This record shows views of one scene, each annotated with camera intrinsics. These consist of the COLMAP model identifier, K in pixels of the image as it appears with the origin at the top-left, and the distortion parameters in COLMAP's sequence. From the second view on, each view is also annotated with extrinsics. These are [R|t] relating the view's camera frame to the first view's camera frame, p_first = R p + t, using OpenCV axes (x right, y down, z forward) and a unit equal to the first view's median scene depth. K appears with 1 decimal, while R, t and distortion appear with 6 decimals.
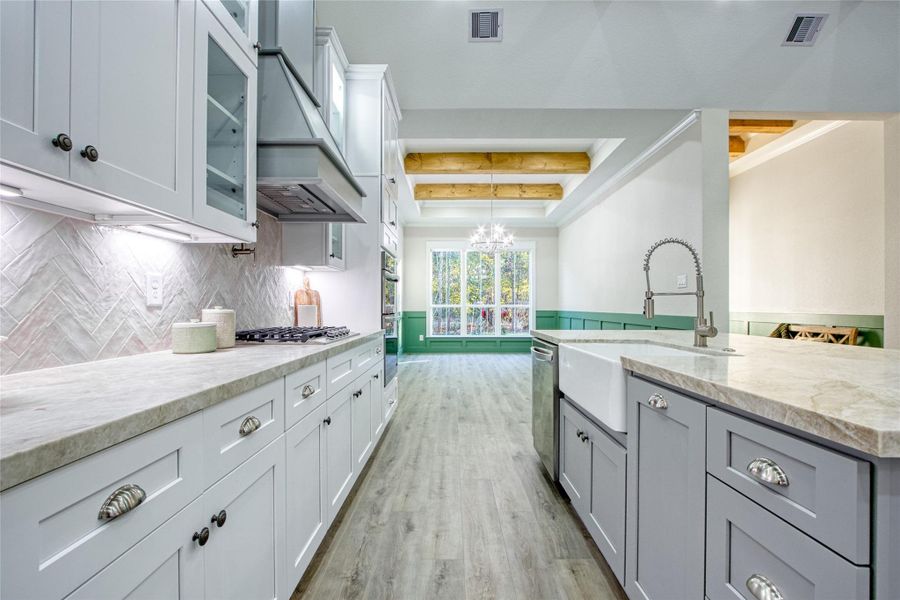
lens RADIAL K [[428.5, 0, 451.5], [0, 428.5, 306.6], [0, 0, 1]] dist [-0.017576, 0.003179]
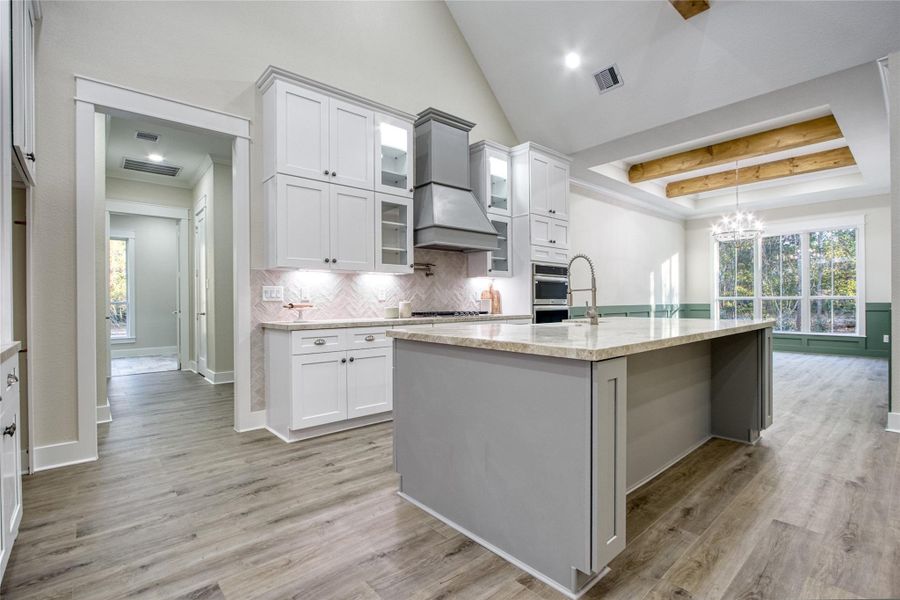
lens RADIAL K [[428.5, 0, 449.0], [0, 428.5, 301.0], [0, 0, 1]] dist [-0.017576, 0.003179]
pose [[0.645745, -0.005777, -0.763531, 0.453461], [0.006807, 0.999975, -0.001809, 0.002870], [0.763523, -0.004029, 0.645768, -0.116381]]
